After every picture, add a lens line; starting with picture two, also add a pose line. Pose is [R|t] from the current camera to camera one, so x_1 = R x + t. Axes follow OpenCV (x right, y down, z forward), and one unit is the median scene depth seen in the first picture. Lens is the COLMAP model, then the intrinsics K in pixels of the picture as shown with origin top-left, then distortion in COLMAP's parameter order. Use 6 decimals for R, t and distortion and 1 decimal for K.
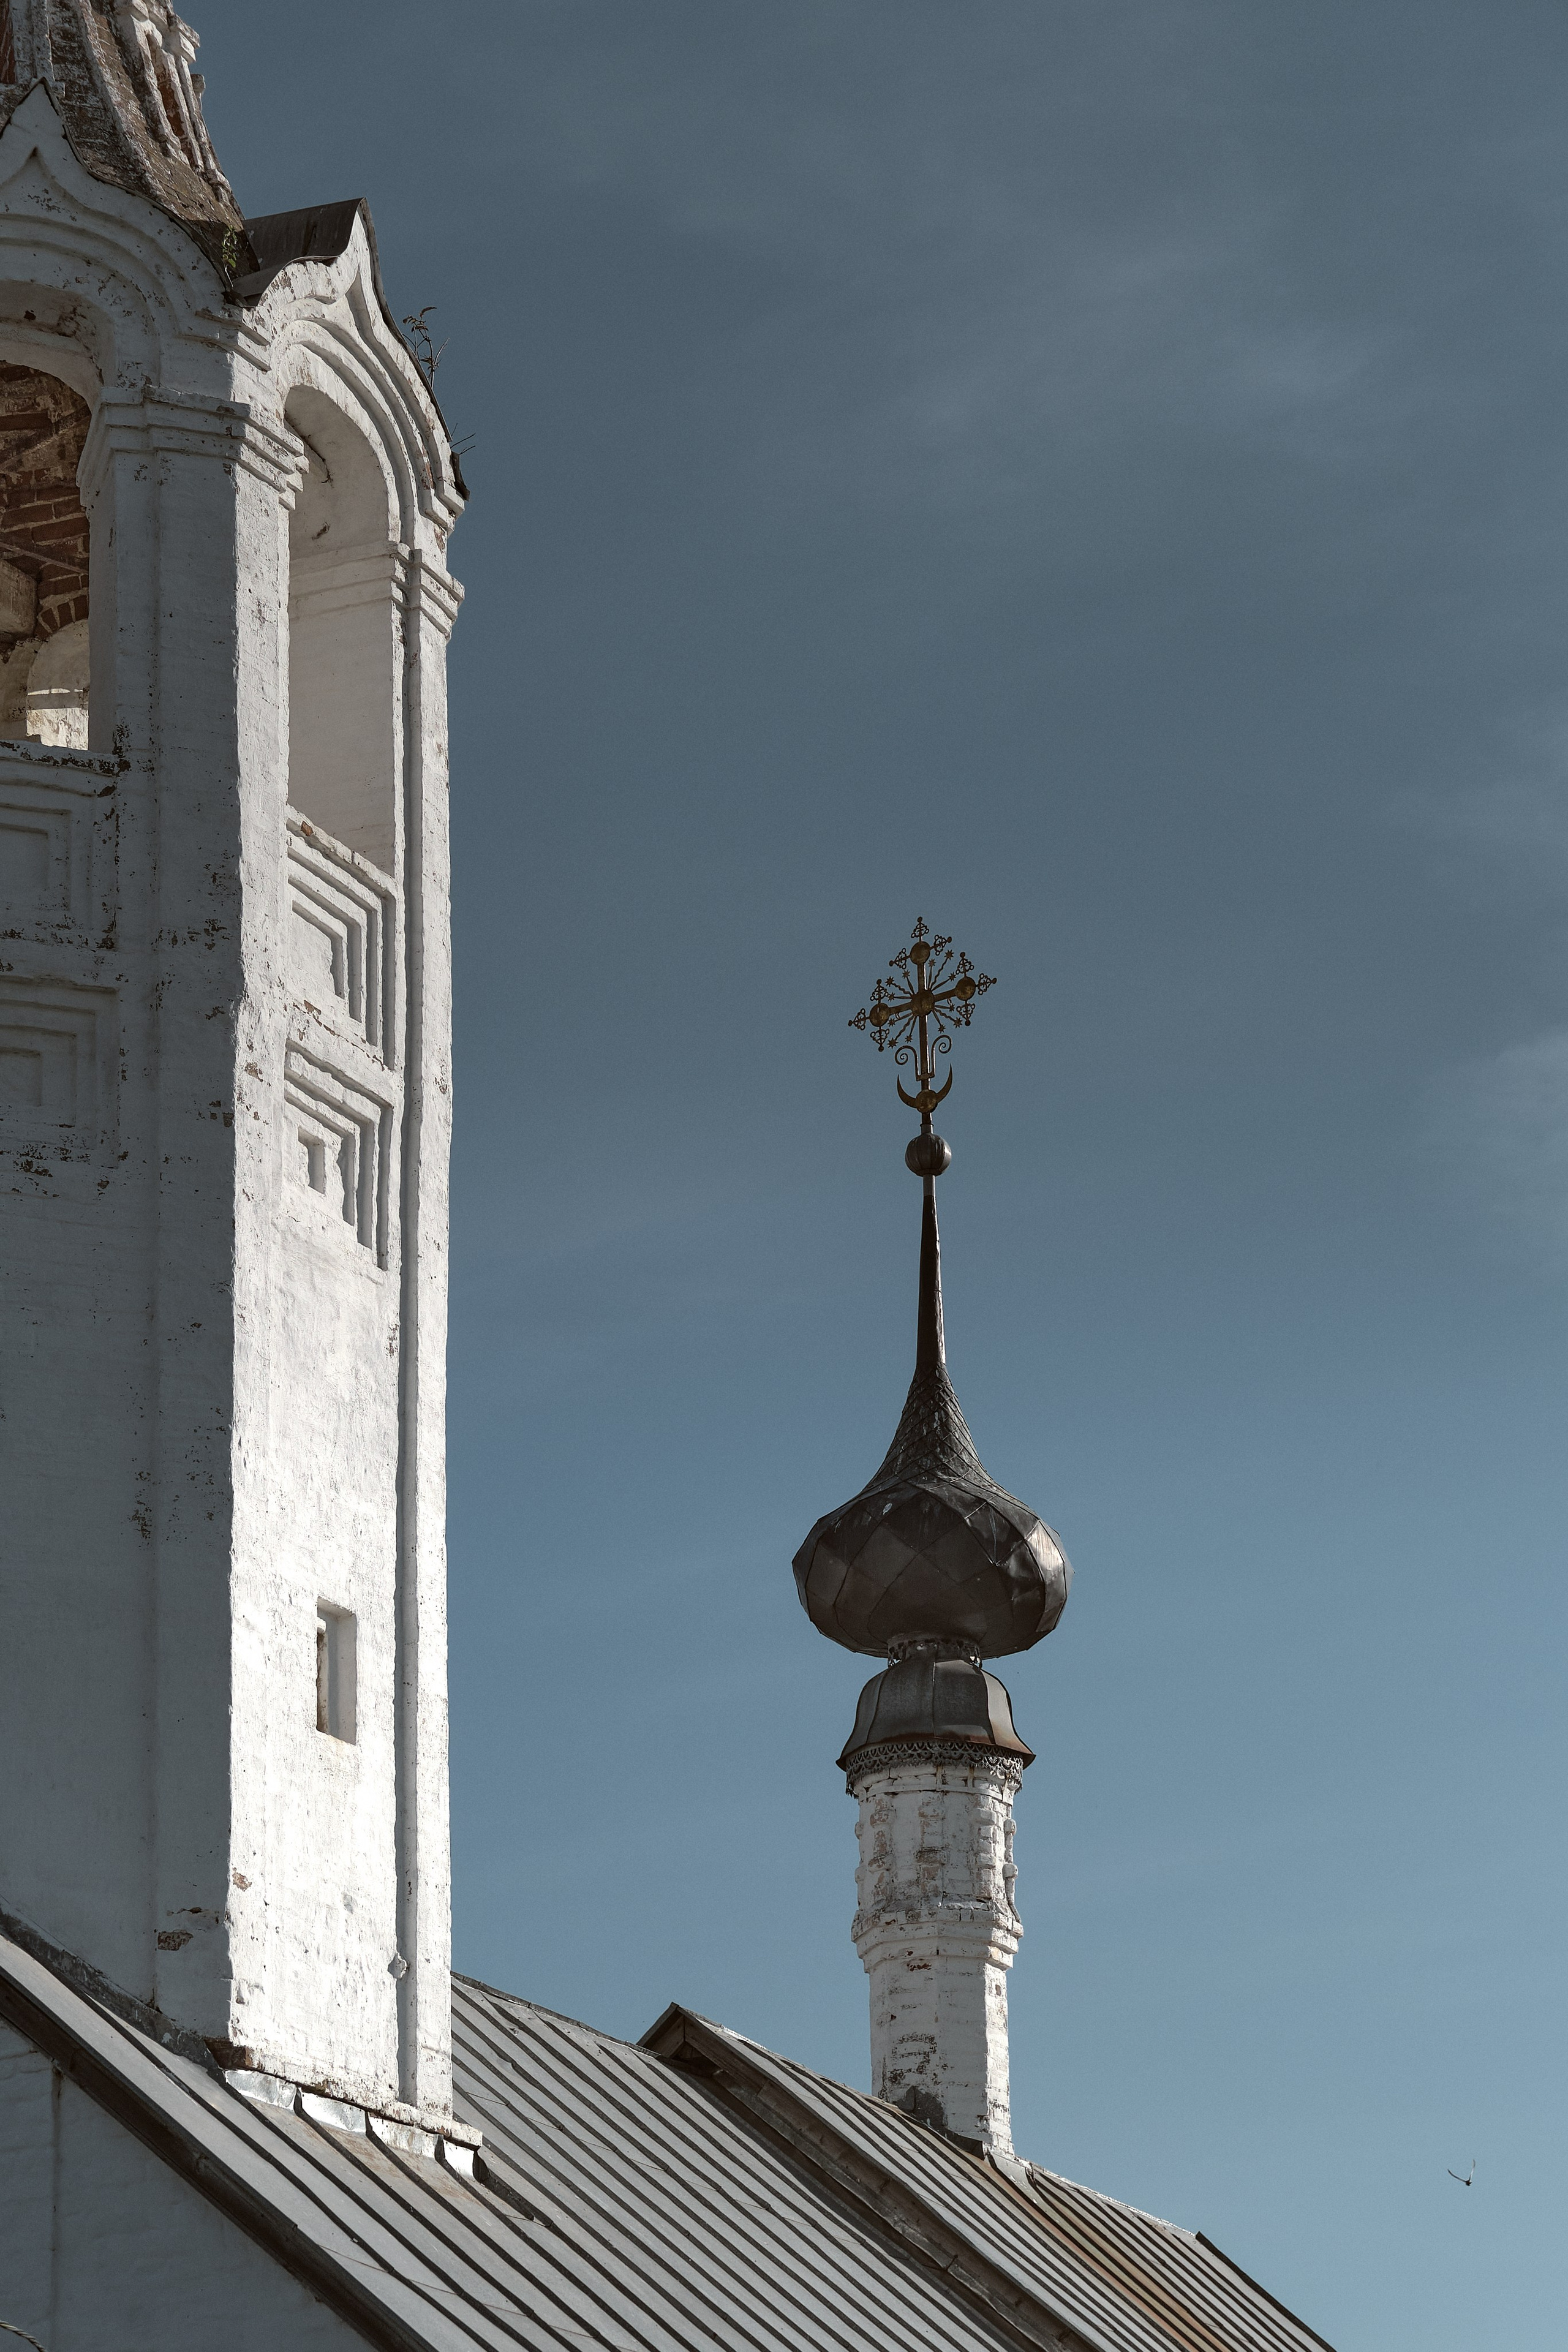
lens RADIAL K [[5765.5, 0, 784.0], [0, 5765.5, 1177.9], [0, 0, 1]] dist [0.024222, 0.000000]
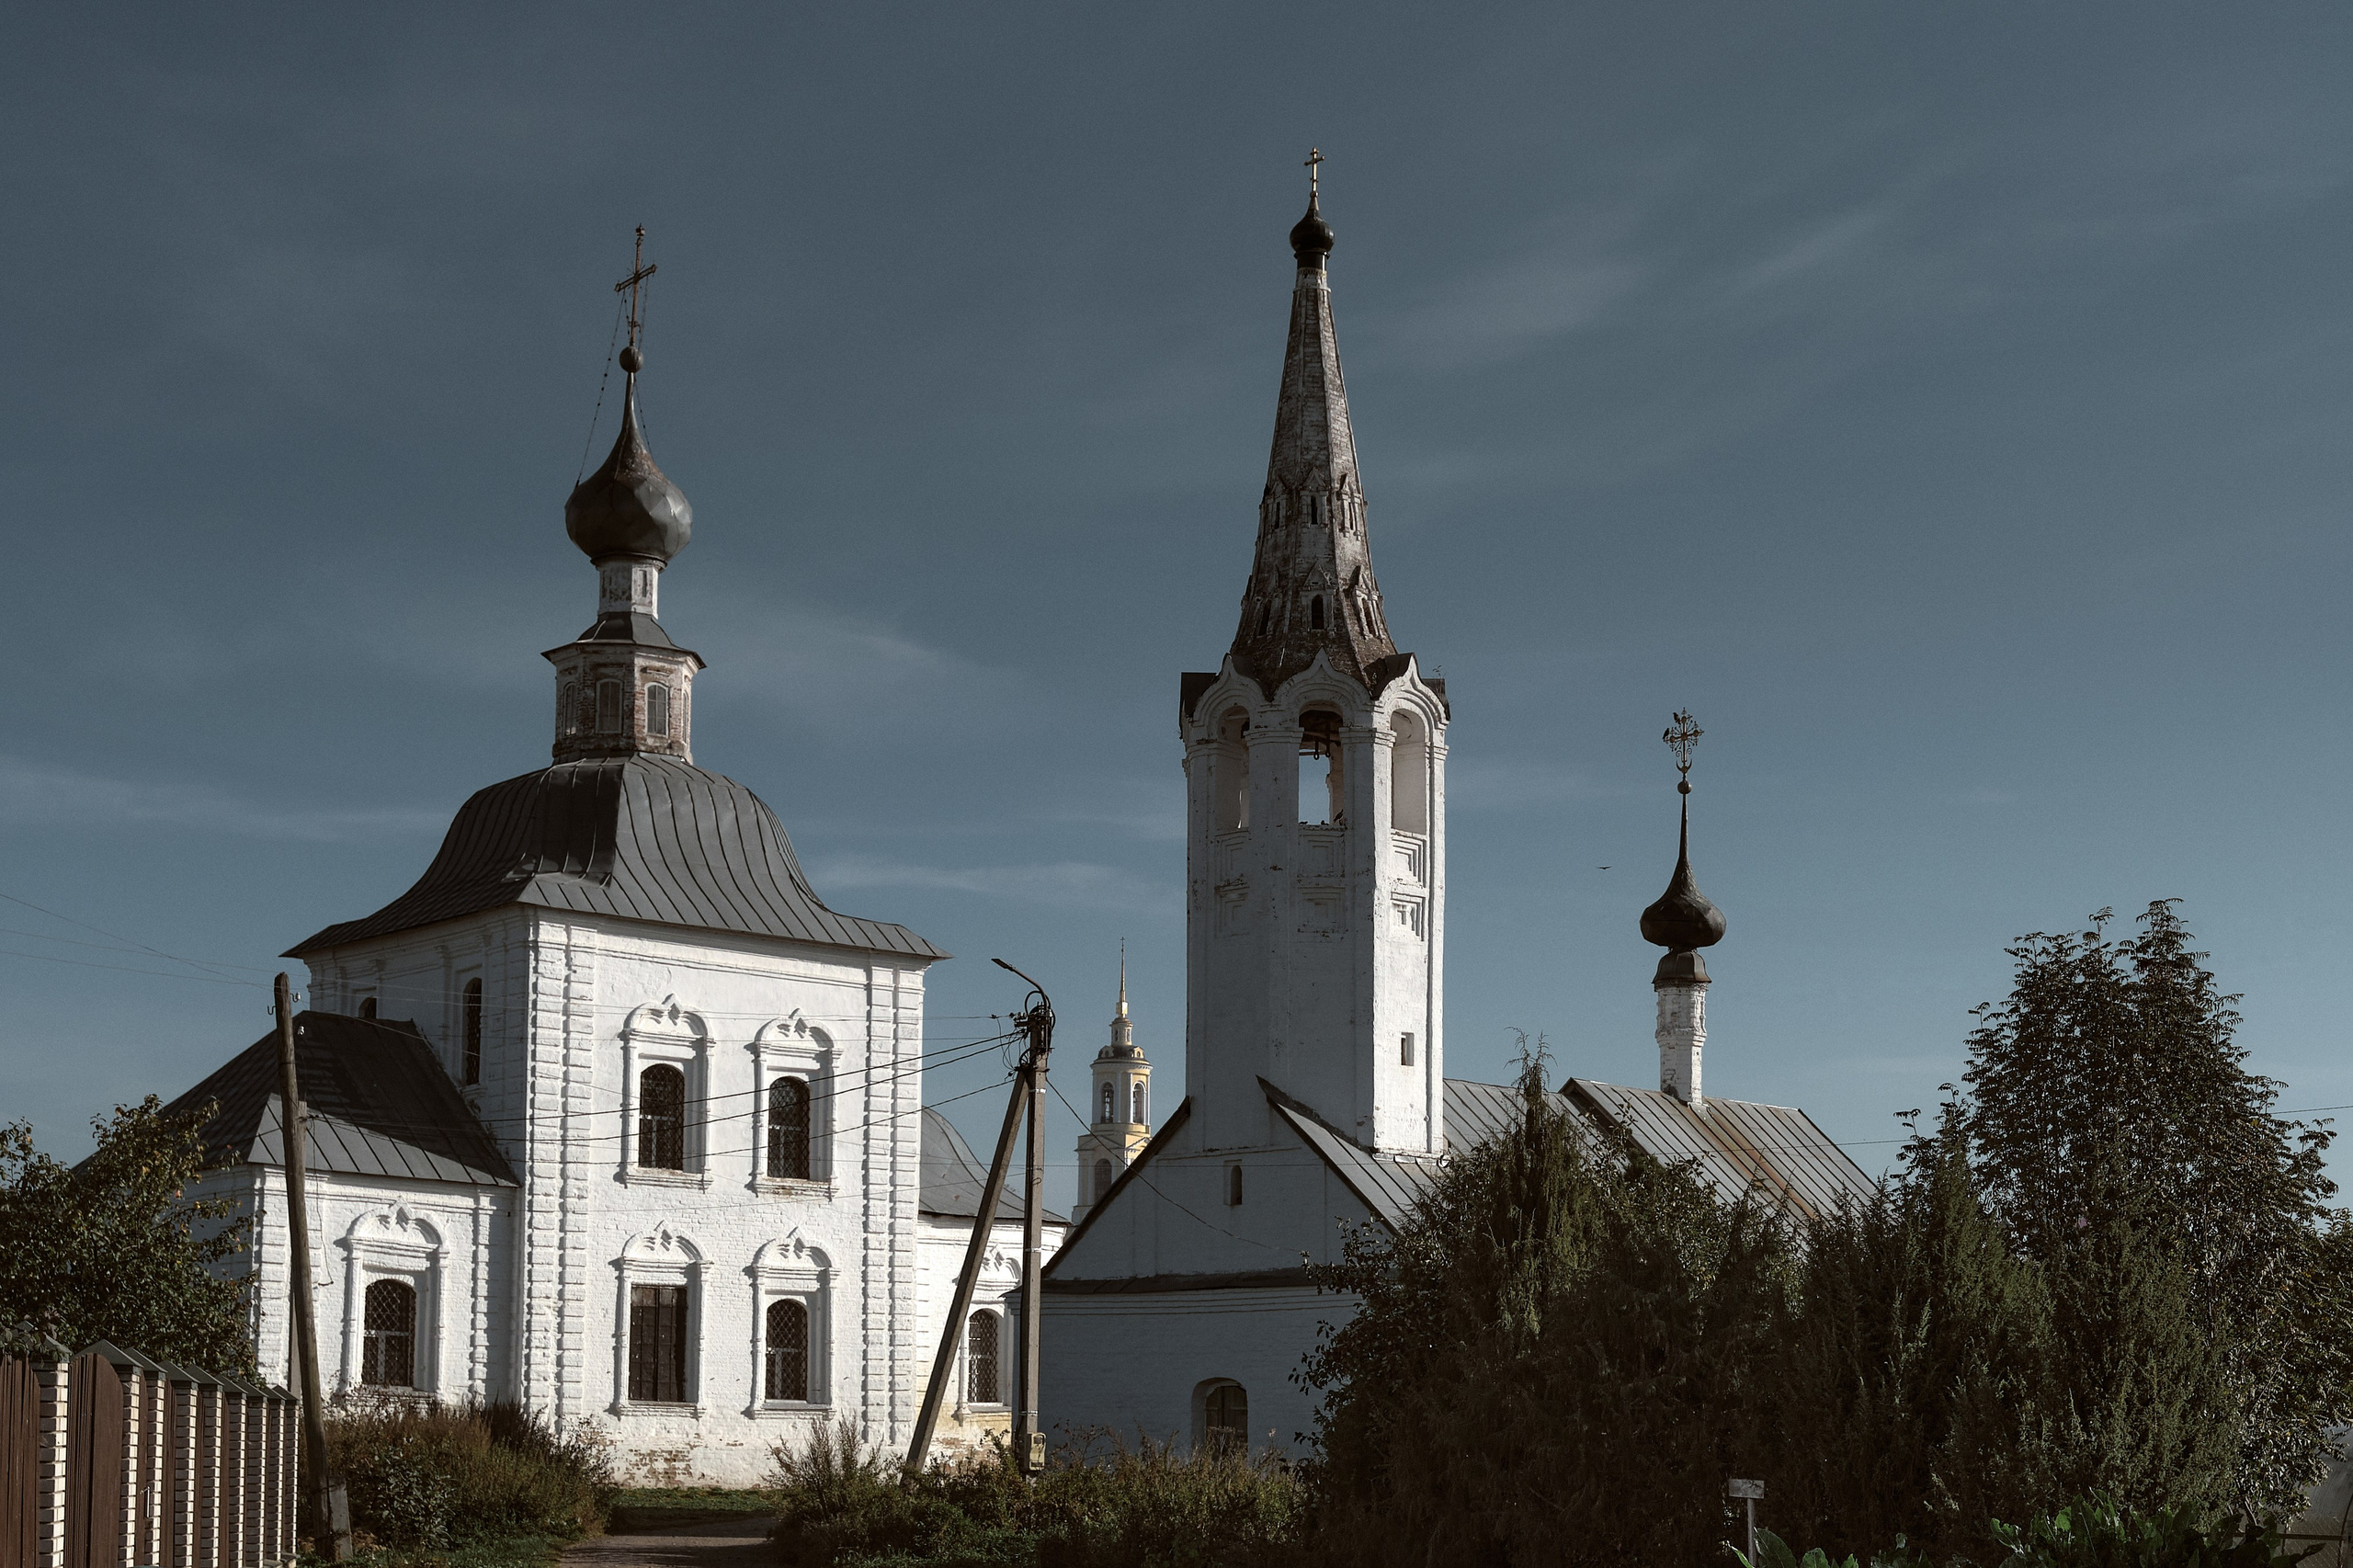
lens RADIAL K [[2976.2, 0, 1177.7], [0, 2976.2, 783.6], [0, 0, 1]] dist [-0.025838, 0.000000]
pose [[0.950894, -0.024086, -0.308577, 0.382947], [0.070551, 0.987590, 0.140319, -0.369402], [0.301368, -0.155199, 0.940793, -0.913107]]
